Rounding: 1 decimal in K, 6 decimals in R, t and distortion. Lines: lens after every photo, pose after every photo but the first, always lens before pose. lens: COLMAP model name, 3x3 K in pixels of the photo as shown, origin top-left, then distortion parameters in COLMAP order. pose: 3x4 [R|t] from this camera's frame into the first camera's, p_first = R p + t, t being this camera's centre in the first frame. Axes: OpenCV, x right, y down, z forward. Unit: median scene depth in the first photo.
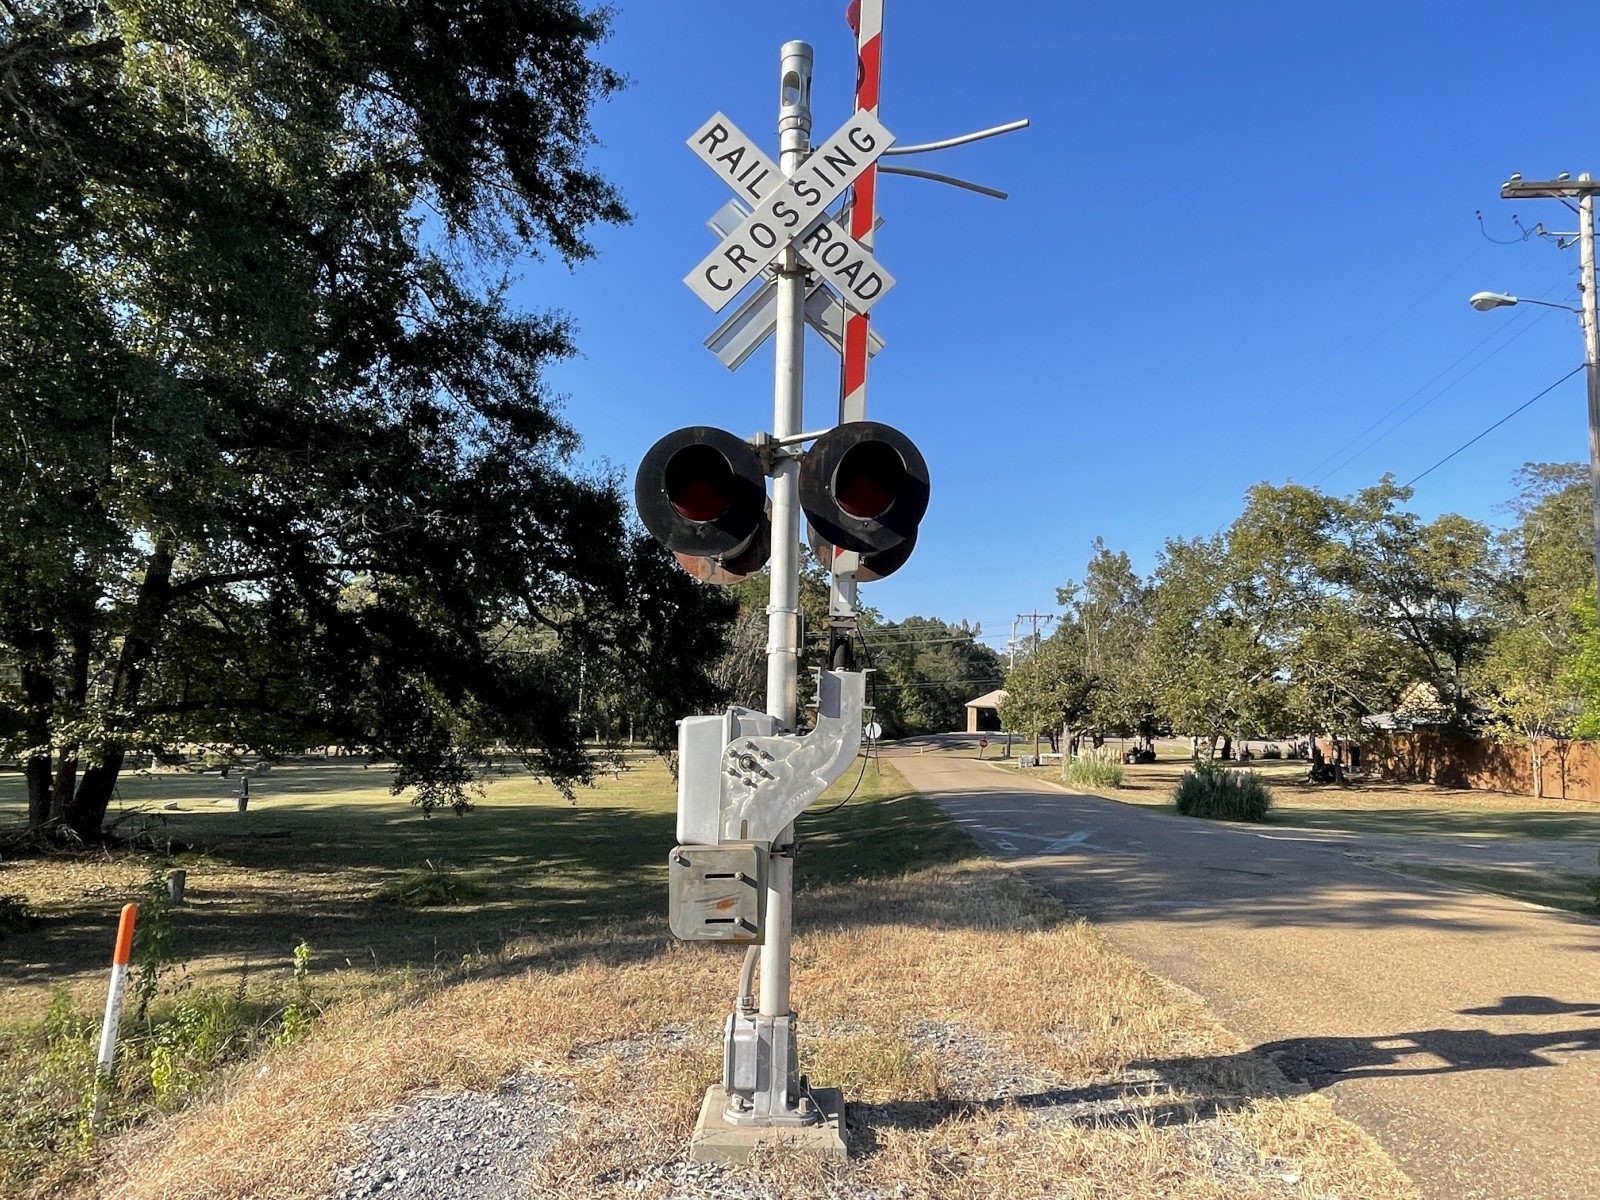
lens RADIAL K [[991.7, 0, 824.4], [0, 991.7, 601.4], [0, 0, 1]] dist [0.002017, 0.001090]
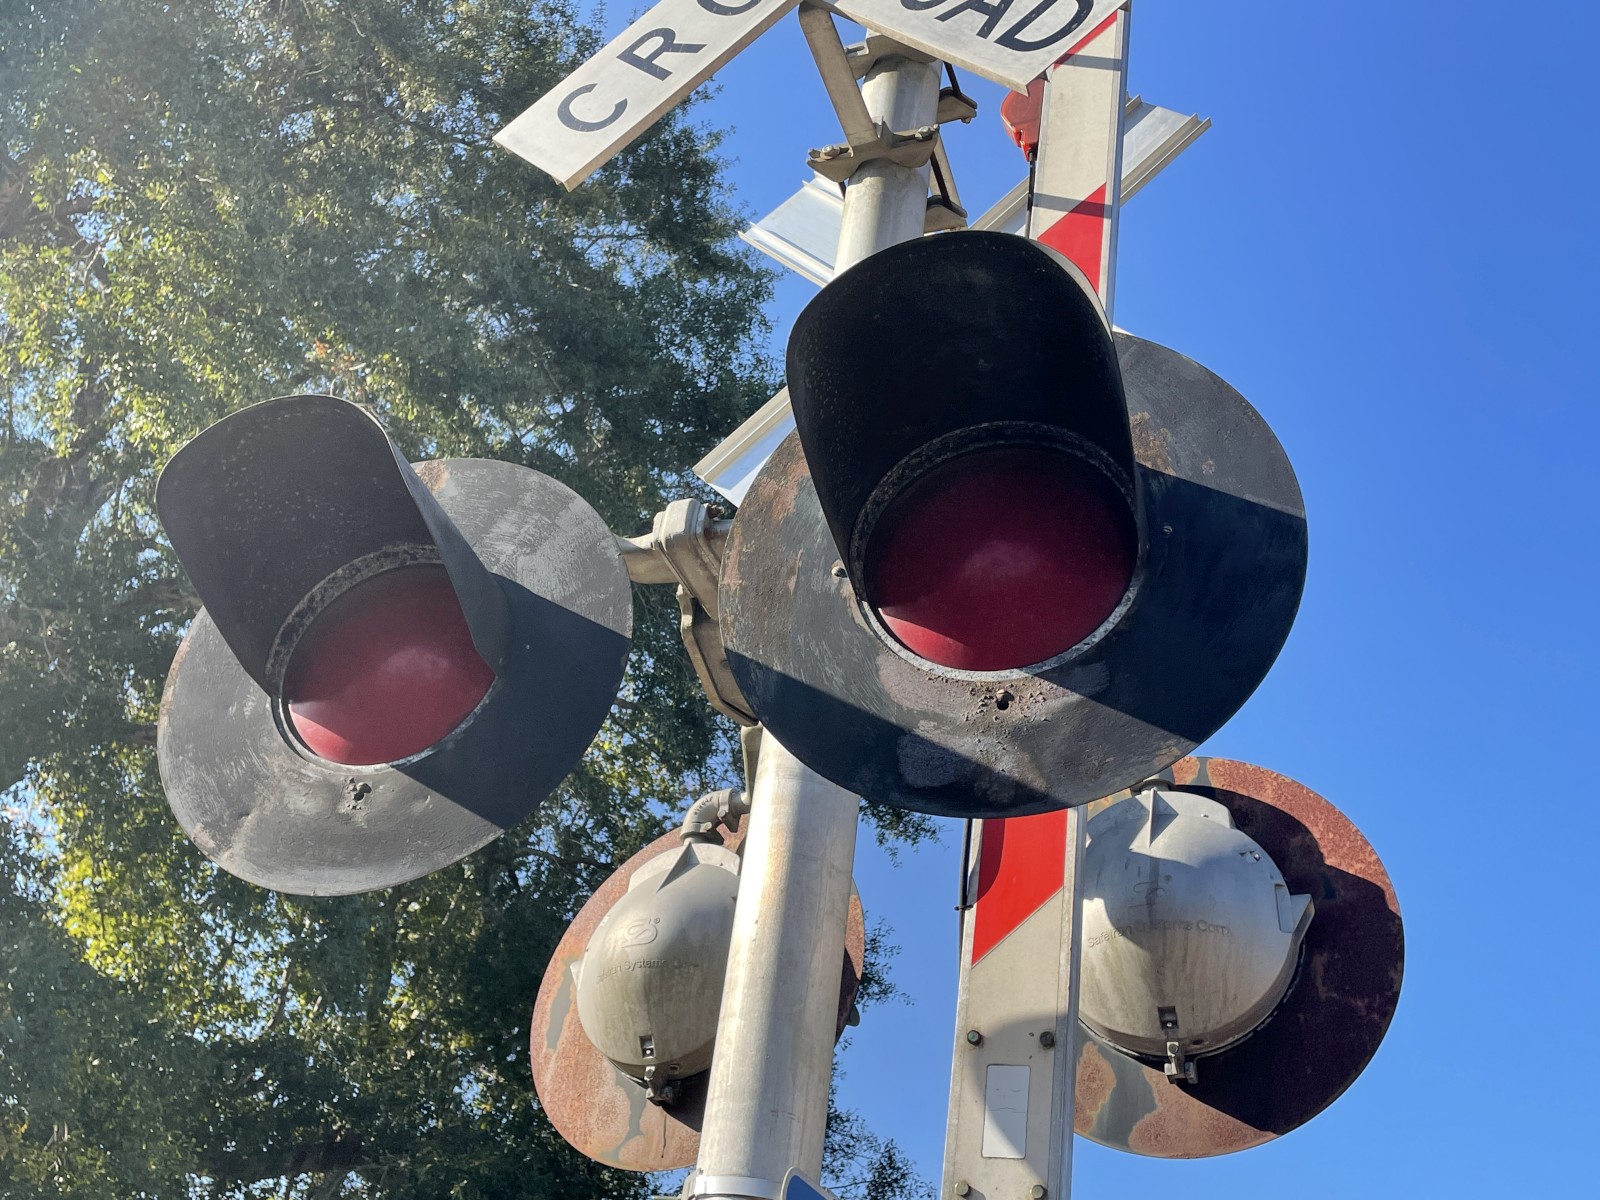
lens RADIAL K [[1640.5, 0, 801.9], [0, 1640.5, 598.6], [0, 0, 1]] dist [0.012159, -0.026403]
pose [[0.937199, -0.122401, -0.326613, 0.115420], [-0.062248, 0.862676, -0.501912, 0.081376], [0.343196, 0.490722, 0.800880, 0.668055]]
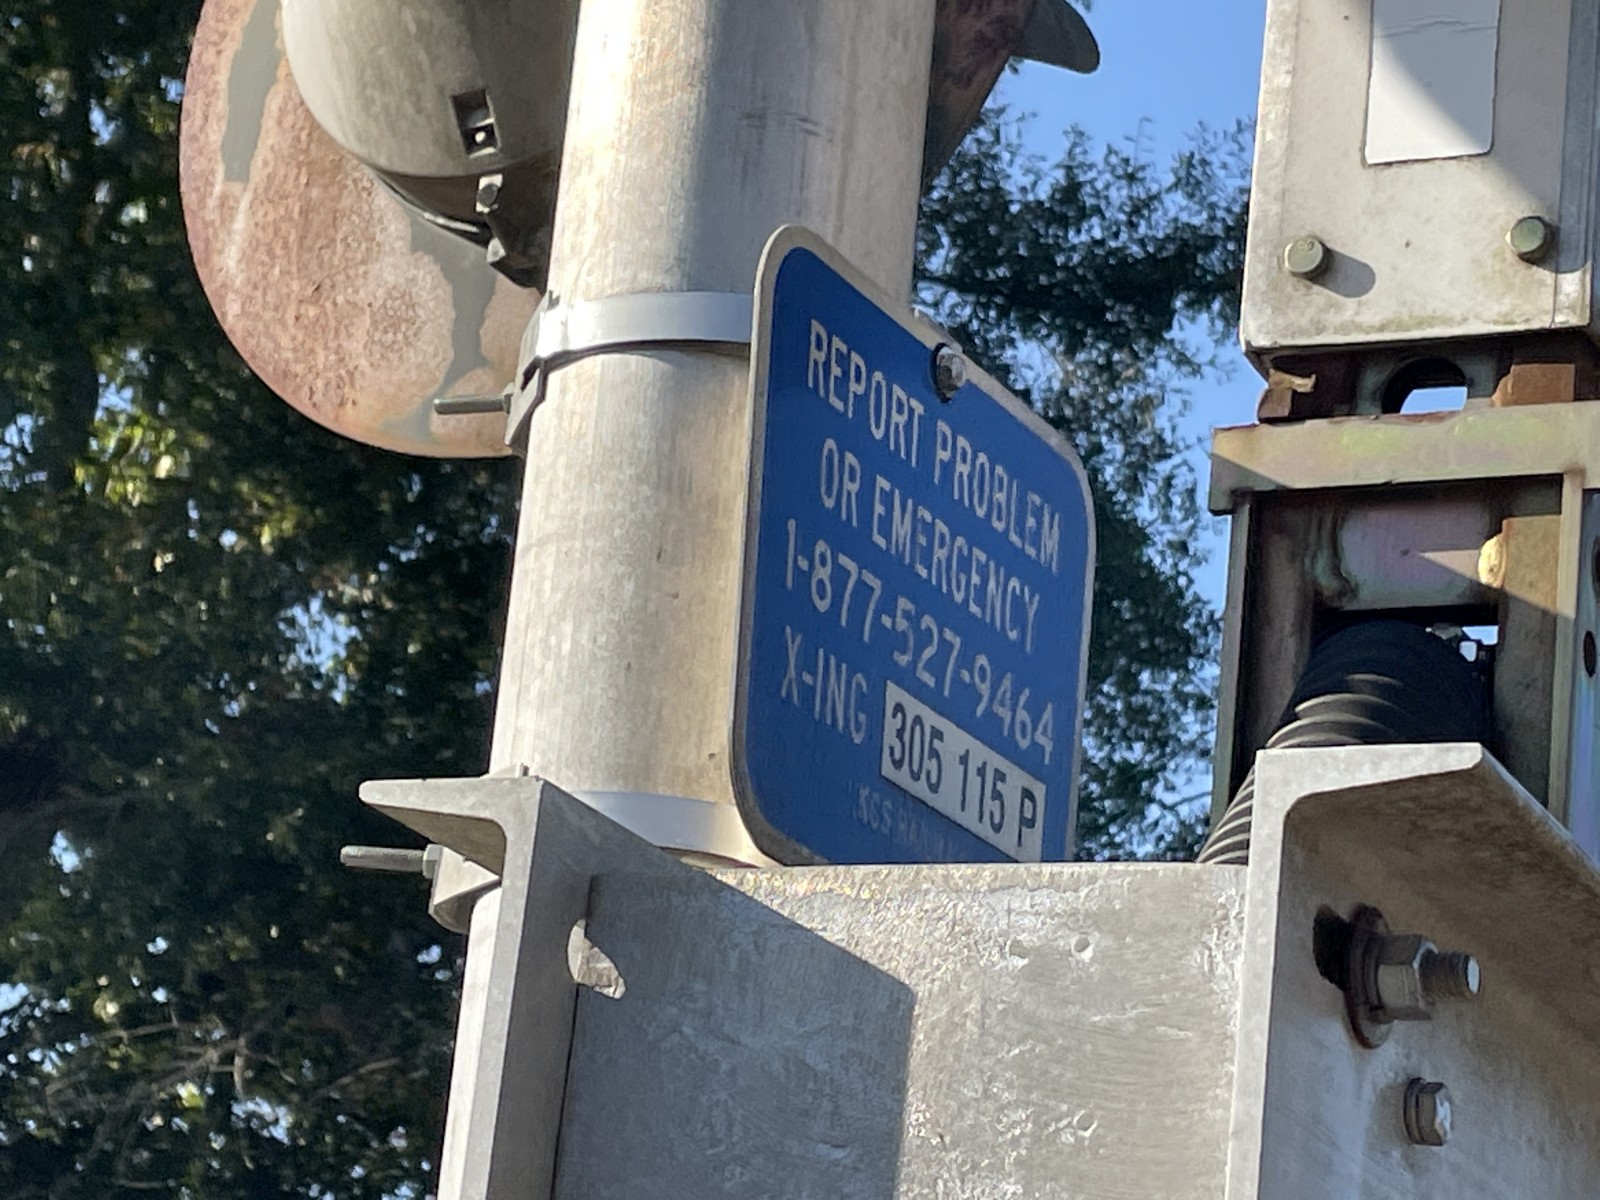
lens RADIAL K [[4289.9, 0, 800.2], [0, 4289.9, 599.2], [0, 0, 1]] dist [-0.309904, 0.770026]
pose [[0.902330, -0.087069, -0.422161, 0.110769], [-0.013987, 0.972957, -0.230564, 0.107581], [0.430819, 0.213950, 0.876710, 0.750398]]
